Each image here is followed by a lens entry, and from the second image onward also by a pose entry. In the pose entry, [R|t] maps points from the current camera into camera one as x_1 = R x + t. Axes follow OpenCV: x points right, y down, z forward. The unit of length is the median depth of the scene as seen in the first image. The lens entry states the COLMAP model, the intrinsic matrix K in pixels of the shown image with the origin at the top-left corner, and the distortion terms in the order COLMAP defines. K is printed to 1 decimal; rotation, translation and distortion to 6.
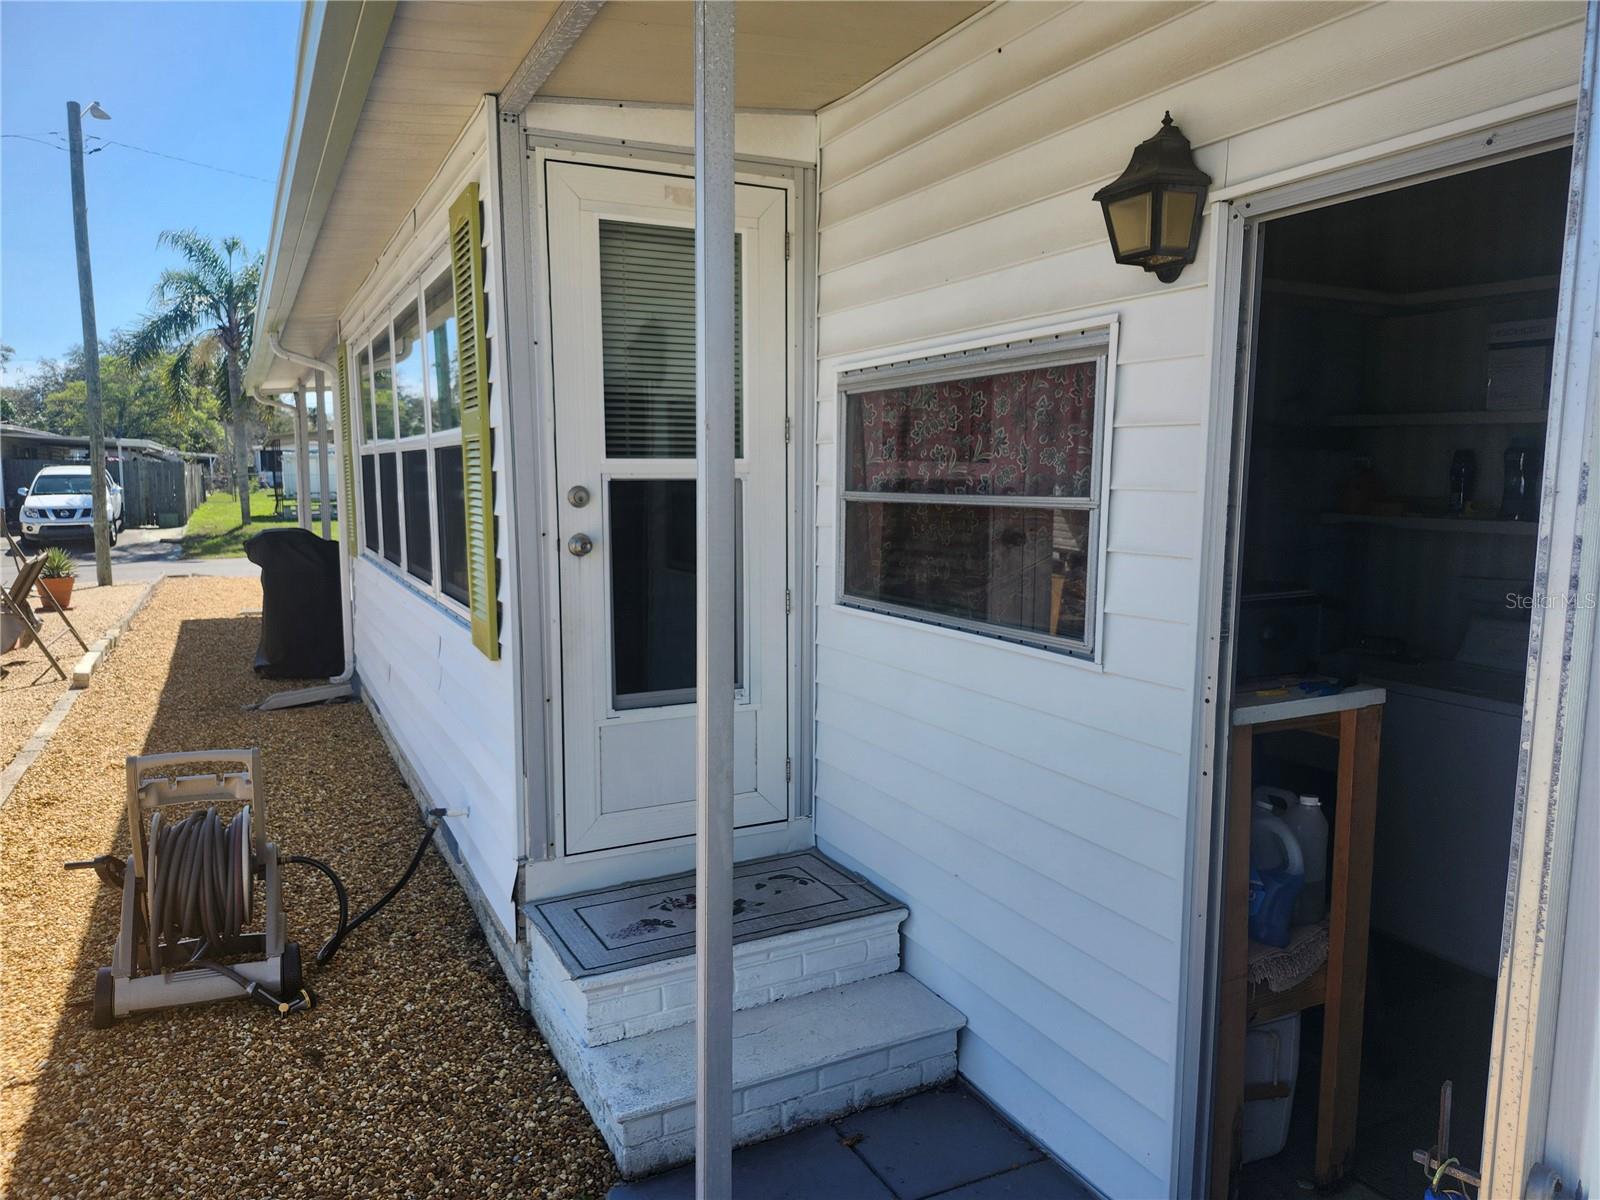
lens RADIAL K [[1083.6, 0, 766.9], [0, 1083.6, 604.3], [0, 0, 1]] dist [0.073095, -0.072117]
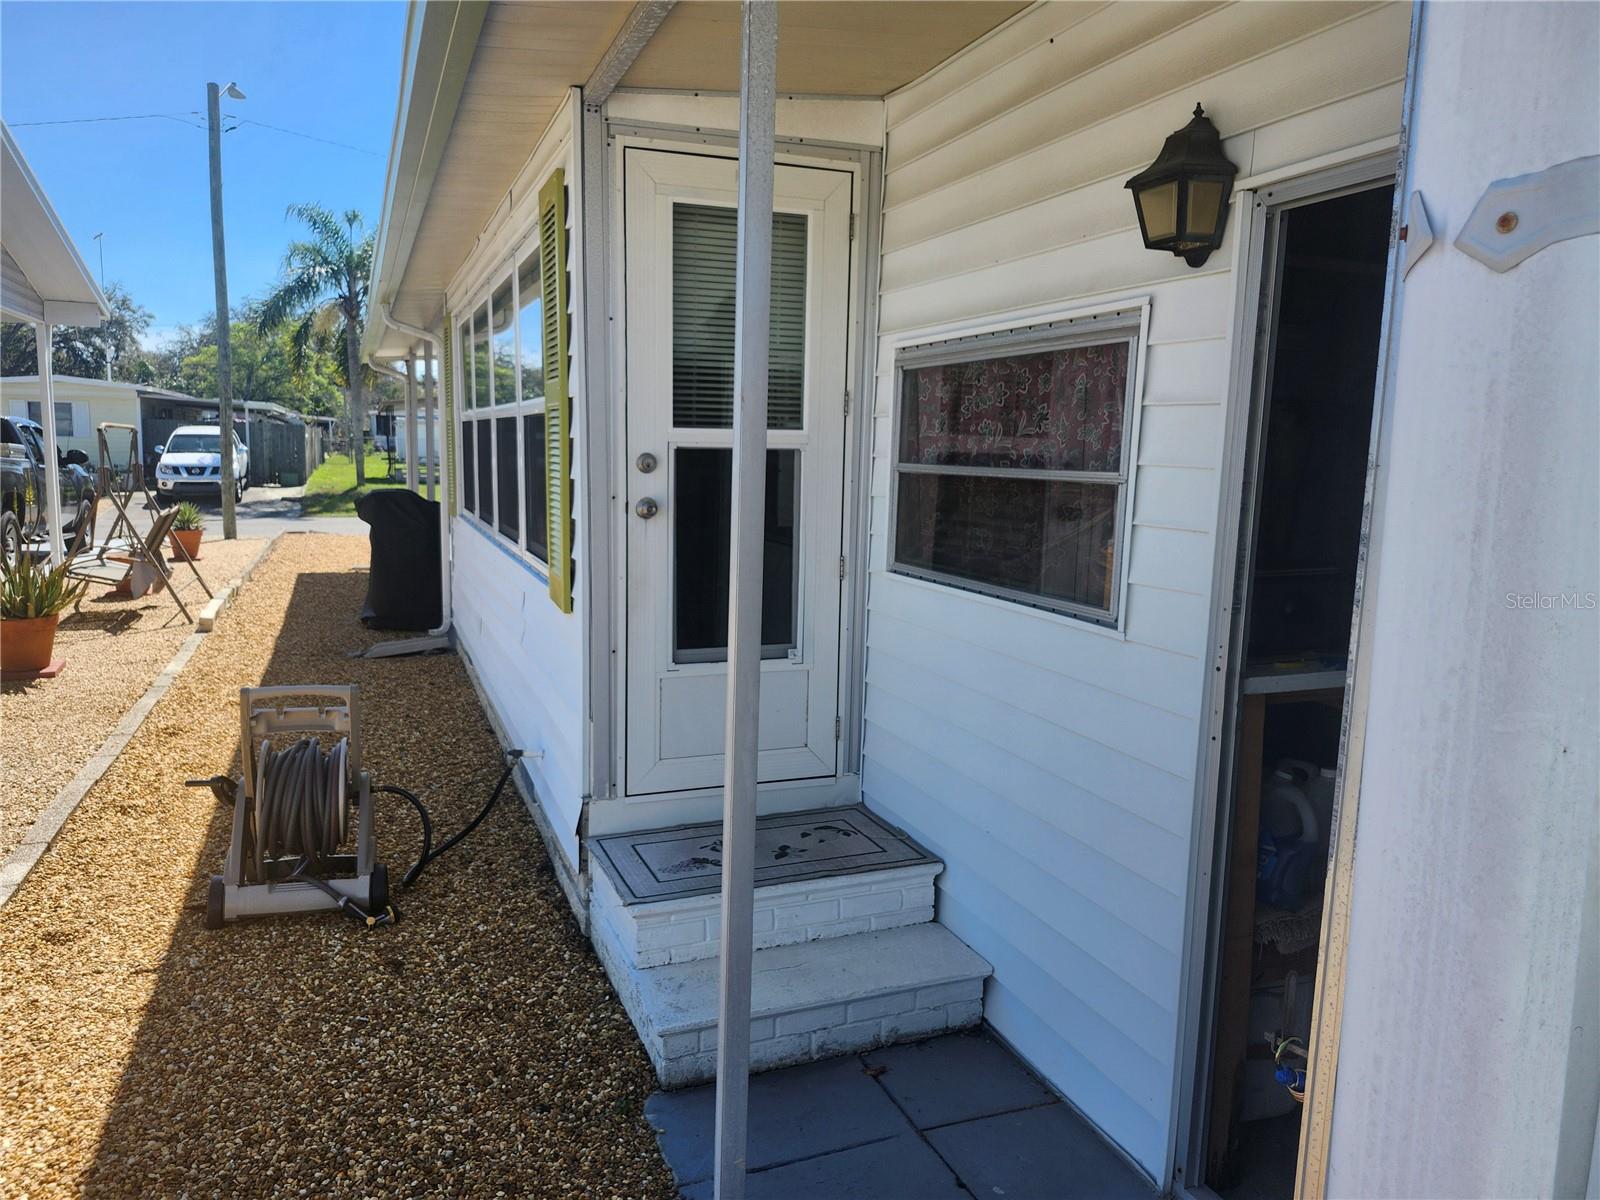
lens RADIAL K [[1076.4, 0, 752.9], [0, 1076.4, 589.0], [0, 0, 1]] dist [0.130981, -0.181042]
pose [[0.994819, 0.032331, -0.096384, 0.020027], [-0.031189, 0.999425, 0.013326, 0.004151], [0.096760, -0.010251, 0.995255, -0.028934]]
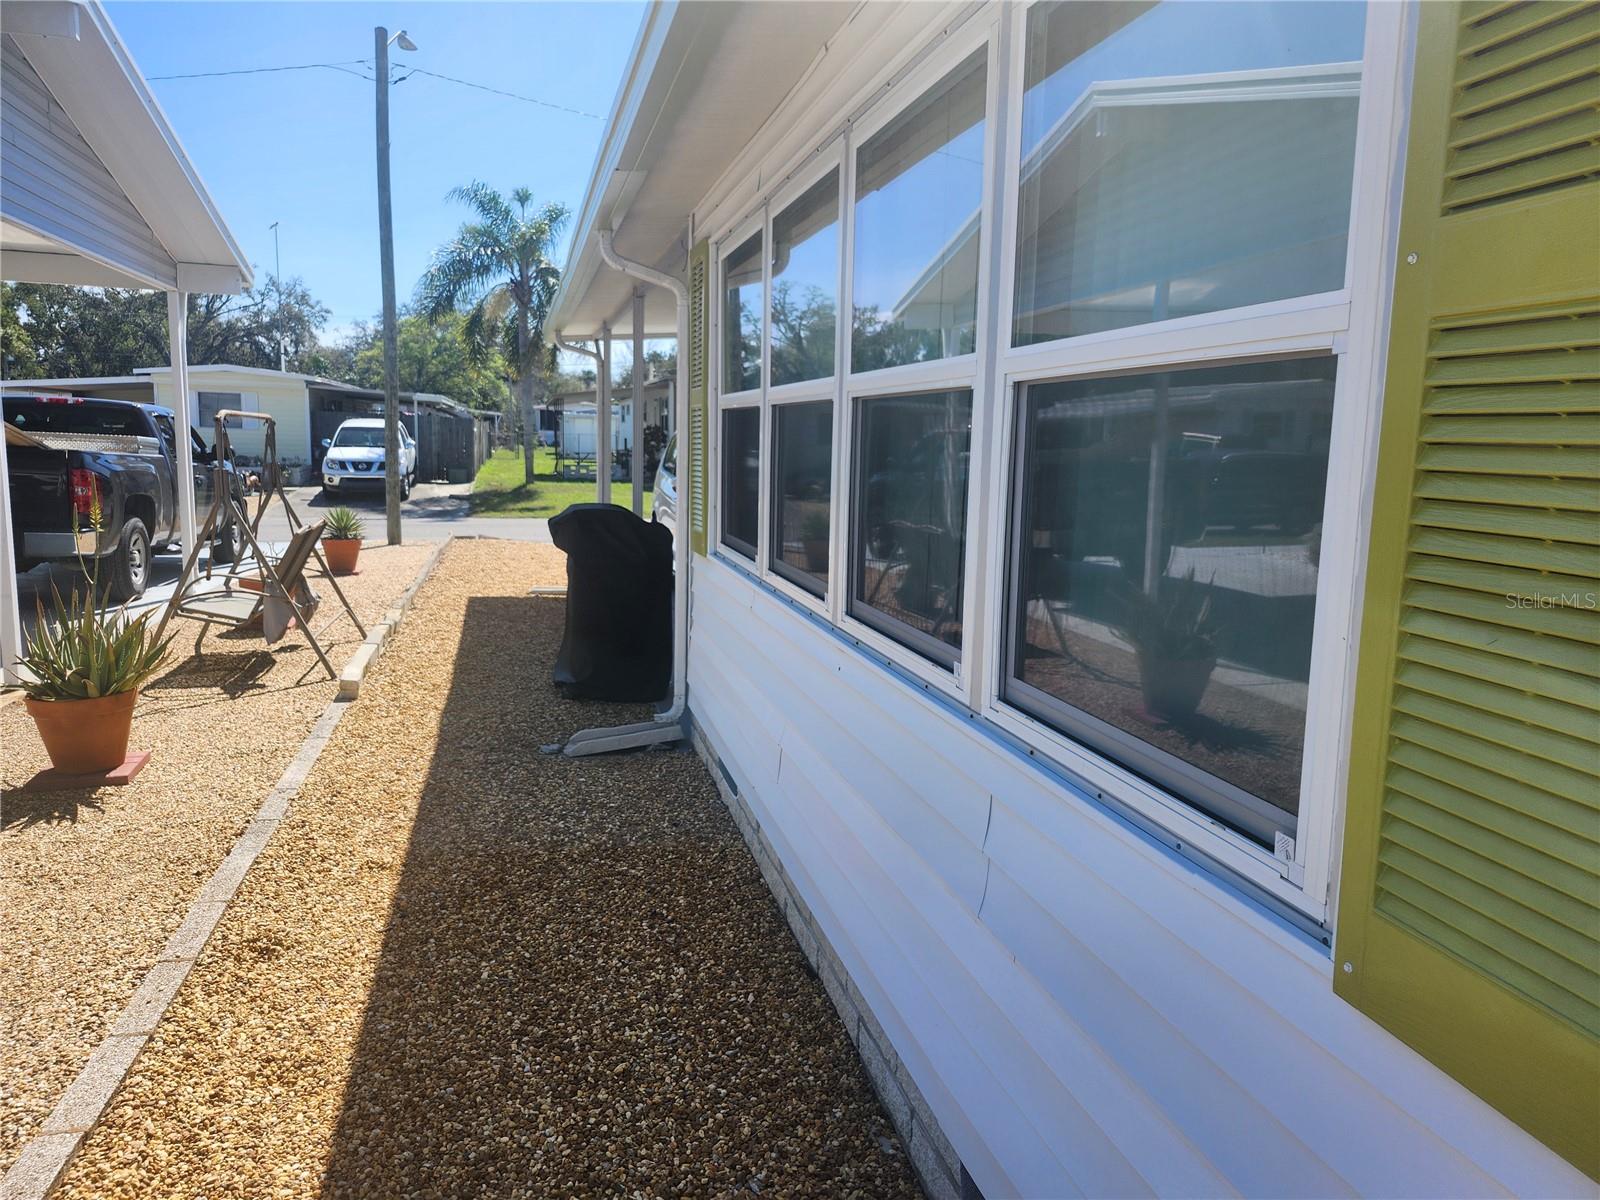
lens RADIAL K [[1090.2, 0, 800.0], [0, 1090.2, 600.0], [0, 0, 1]] dist [0.148274, -0.236104]
pose [[0.979969, 0.053831, -0.191735, -0.221117], [-0.049148, 0.998367, 0.029101, -0.046628], [0.192989, -0.019094, 0.981015, 0.399401]]
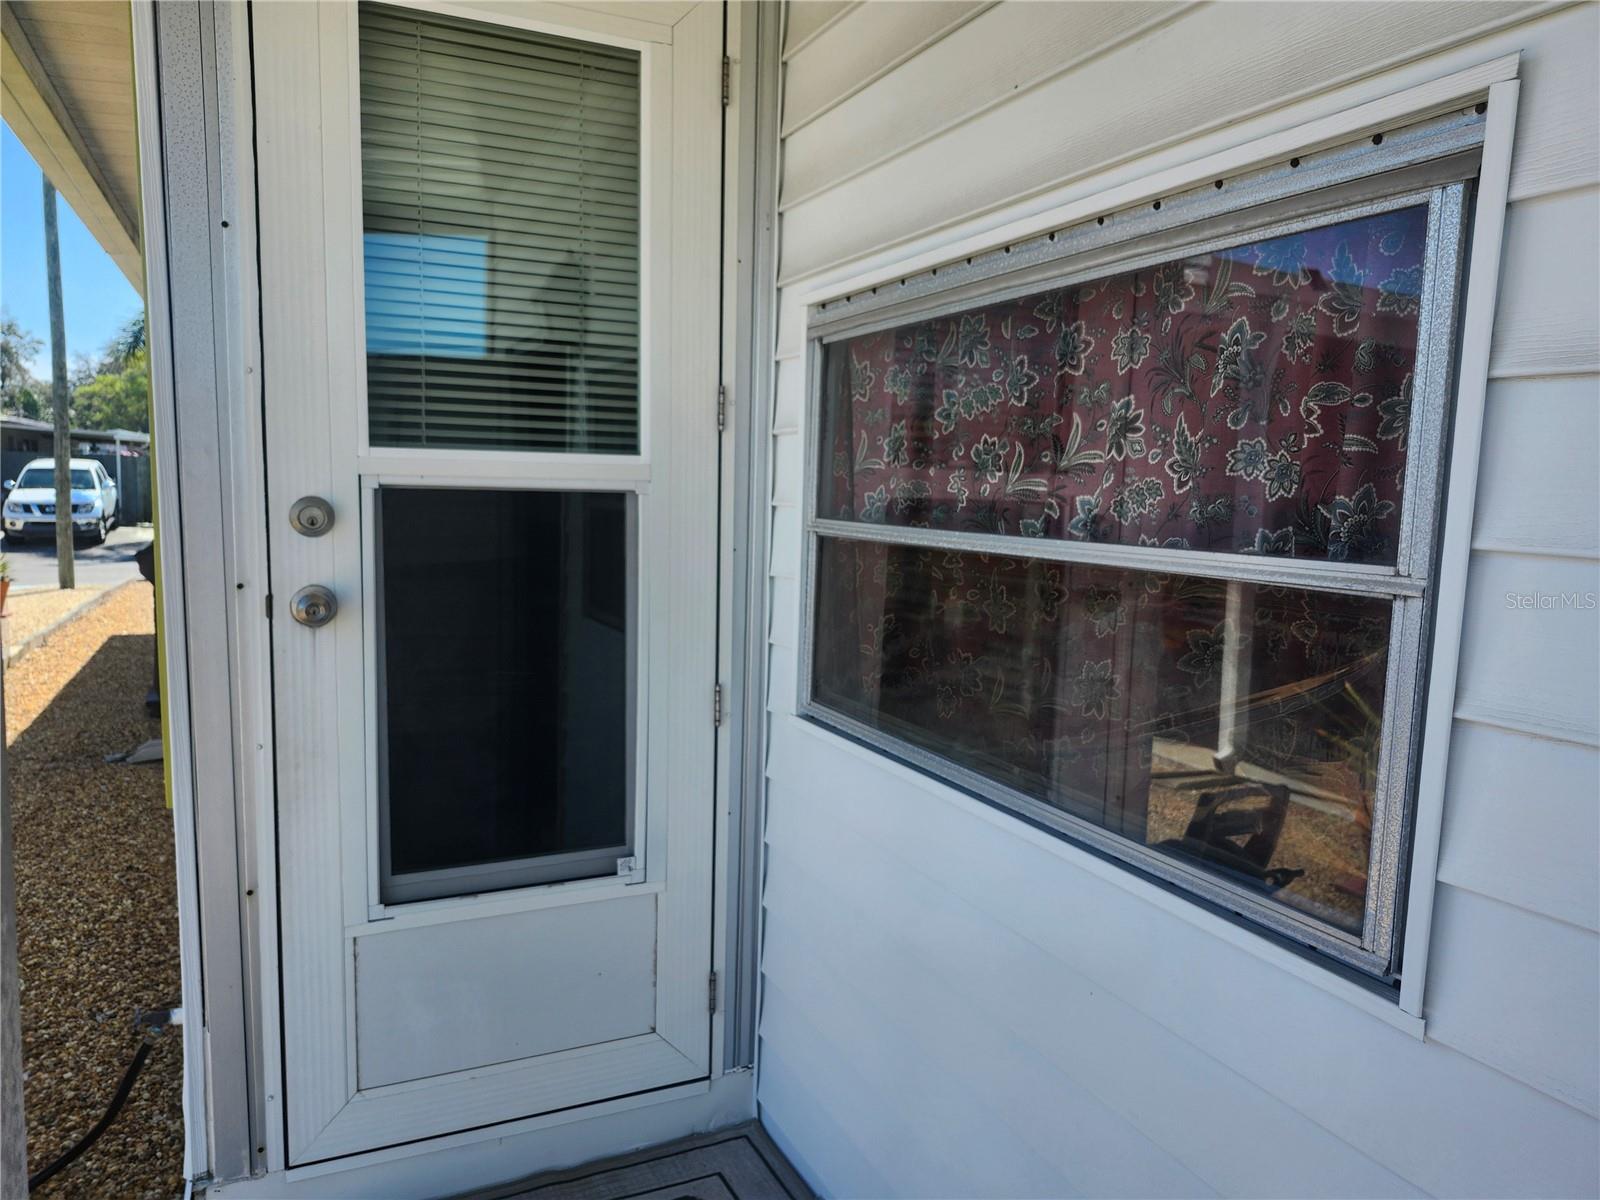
lens RADIAL K [[1110.1, 0, 772.6], [0, 1110.1, 604.1], [0, 0, 1]] dist [0.059874, -0.046852]
pose [[0.999345, 0.028175, -0.022689, 0.034990], [-0.028478, 0.999508, -0.013113, -0.028630], [0.022308, 0.013751, 0.999657, 0.235305]]
